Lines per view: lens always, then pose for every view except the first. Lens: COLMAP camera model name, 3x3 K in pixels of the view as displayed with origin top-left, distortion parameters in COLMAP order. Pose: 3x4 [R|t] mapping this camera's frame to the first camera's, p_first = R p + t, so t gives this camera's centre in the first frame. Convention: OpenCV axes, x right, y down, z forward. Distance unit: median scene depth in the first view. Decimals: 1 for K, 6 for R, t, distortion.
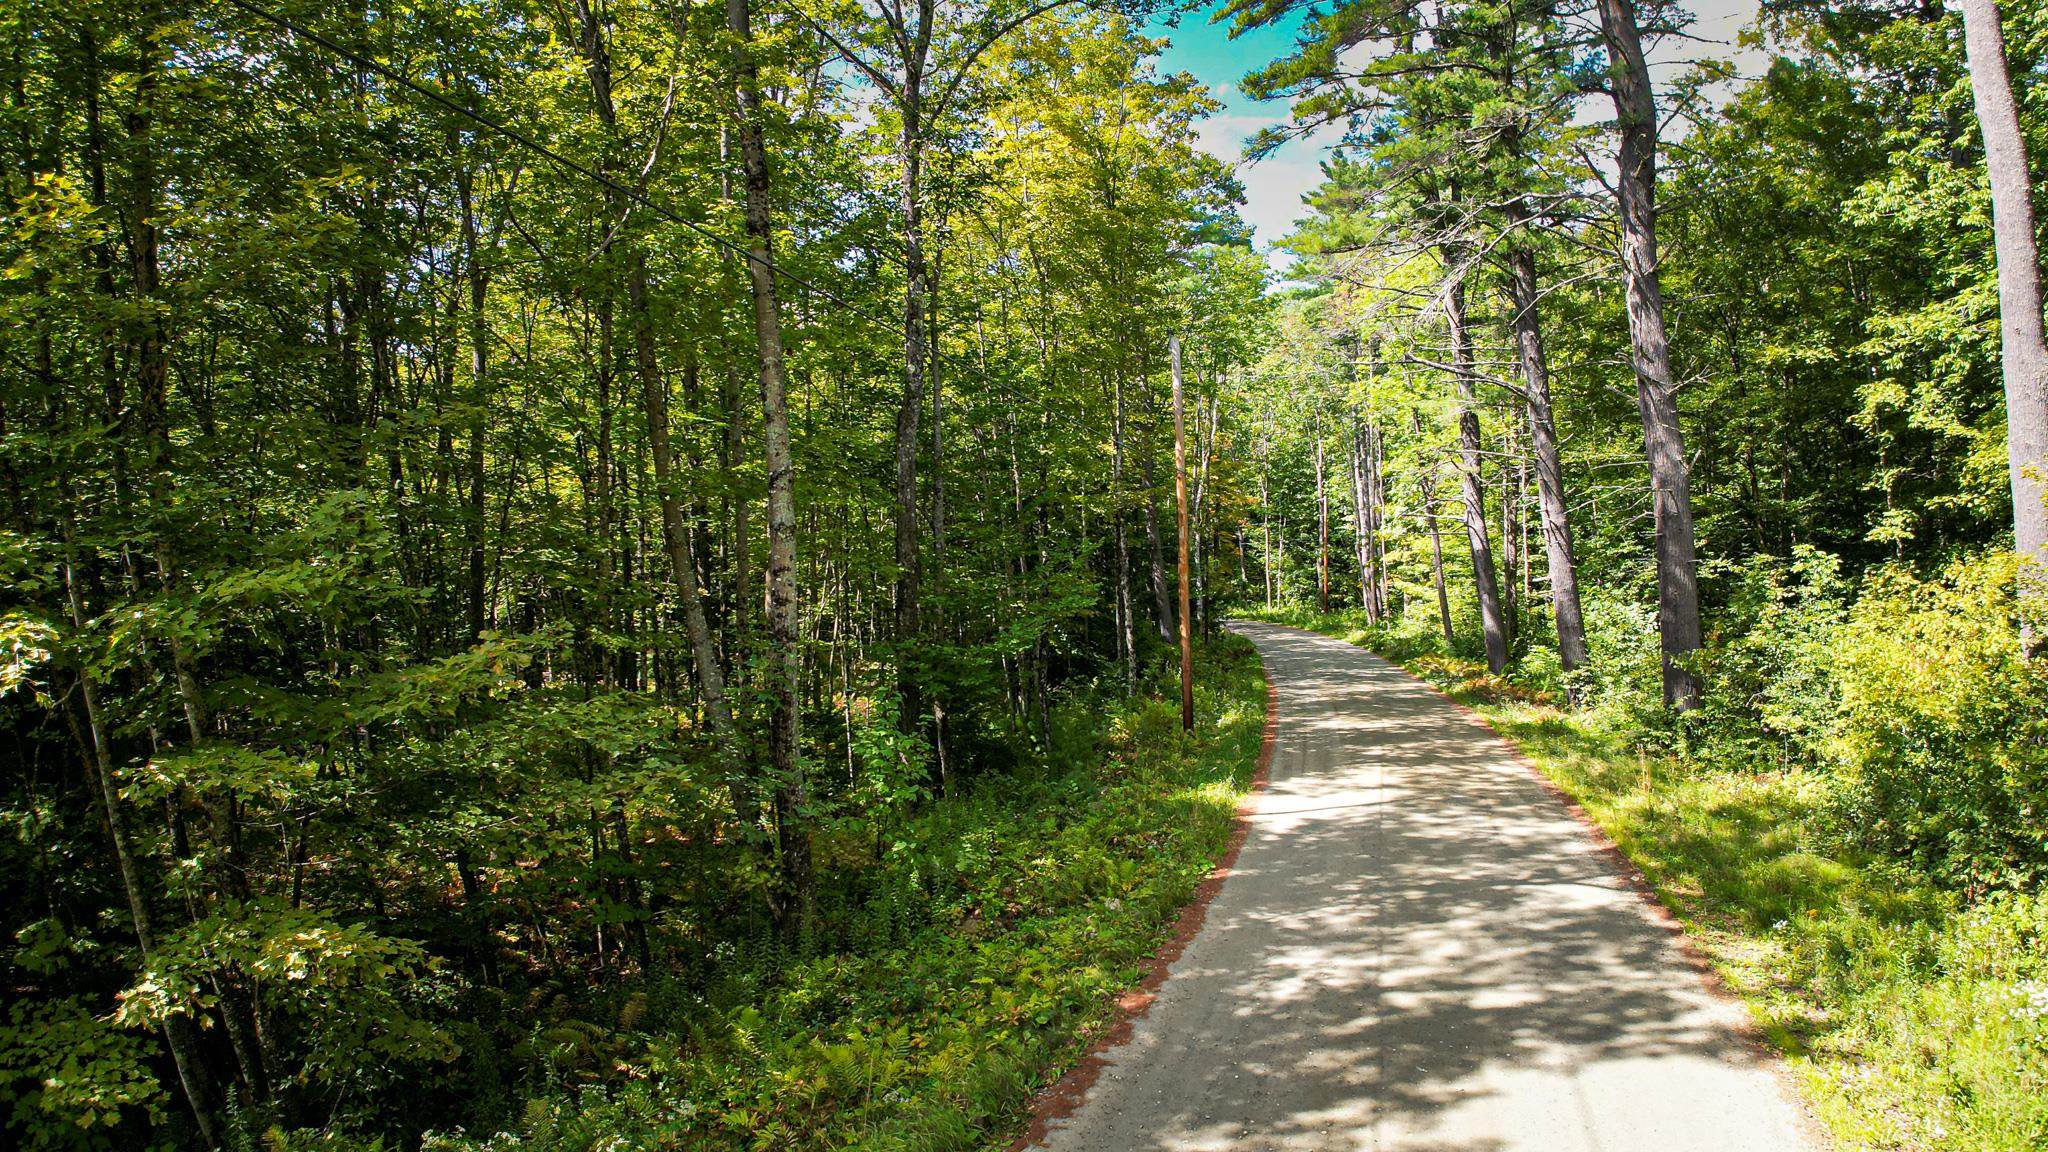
lens RADIAL K [[1238.7, 0, 1014.2], [0, 1238.7, 582.7], [0, 0, 1]] dist [-0.186036, 0.021299]
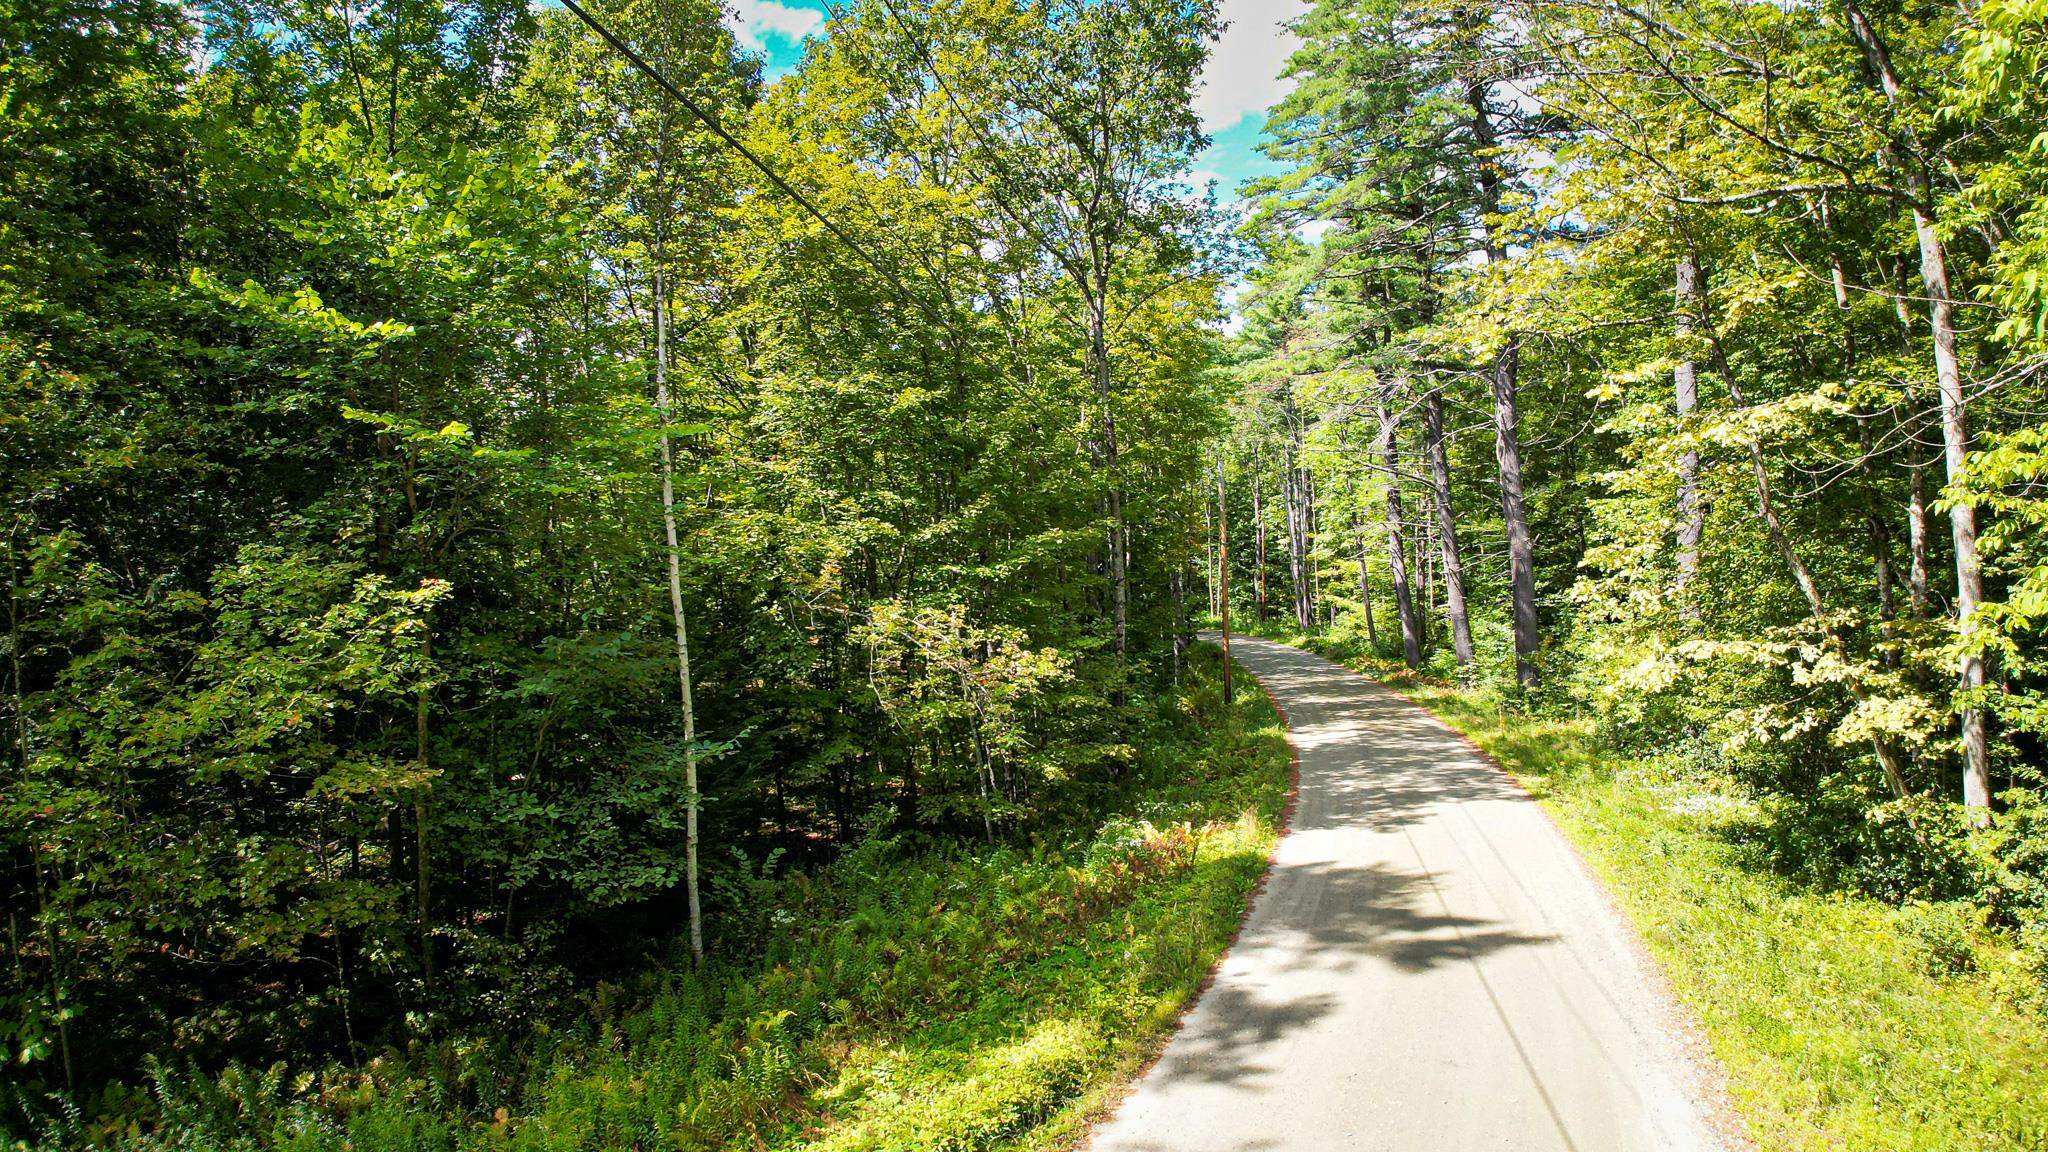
lens RADIAL K [[1246.5, 0, 1022.5], [0, 1246.5, 616.7], [0, 0, 1]] dist [-0.151741, 0.000327]
pose [[0.996466, -0.008740, 0.083538, -0.238320], [0.006625, 0.999651, 0.025558, -0.034555], [-0.083732, -0.024915, 0.996177, -0.544116]]
